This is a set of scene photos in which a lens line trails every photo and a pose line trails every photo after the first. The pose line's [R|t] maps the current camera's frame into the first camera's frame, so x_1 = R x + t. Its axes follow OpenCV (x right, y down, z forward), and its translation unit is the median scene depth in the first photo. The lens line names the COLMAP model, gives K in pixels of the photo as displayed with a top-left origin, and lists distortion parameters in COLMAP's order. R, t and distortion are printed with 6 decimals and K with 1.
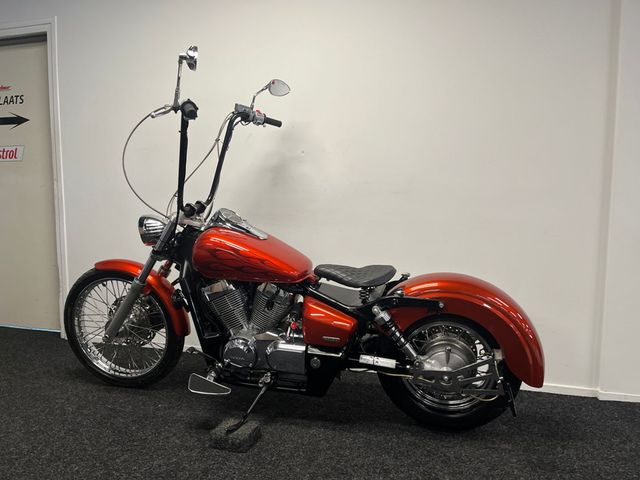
lens RADIAL K [[483.4, 0, 317.4], [0, 483.4, 239.6], [0, 0, 1]] dist [0.049222, -0.057798]
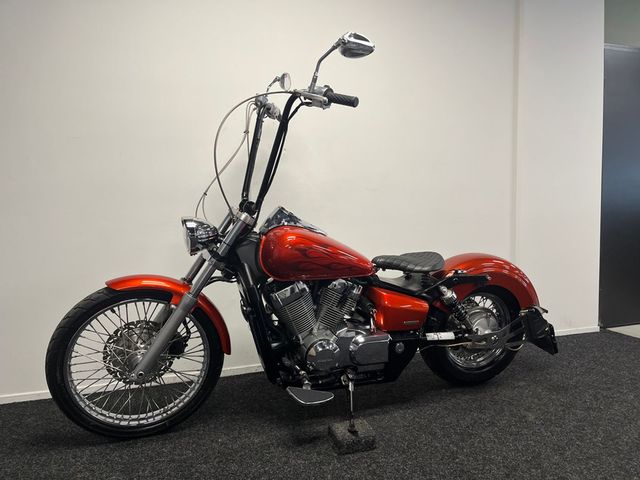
lens RADIAL K [[483.4, 0, 321.5], [0, 483.4, 238.7], [0, 0, 1]] dist [0.049222, -0.057798]
pose [[0.826340, -0.063433, 0.559588, -0.672007], [0.076106, 0.997100, 0.000642, 0.003847], [-0.558006, 0.042057, 0.828771, 0.198916]]
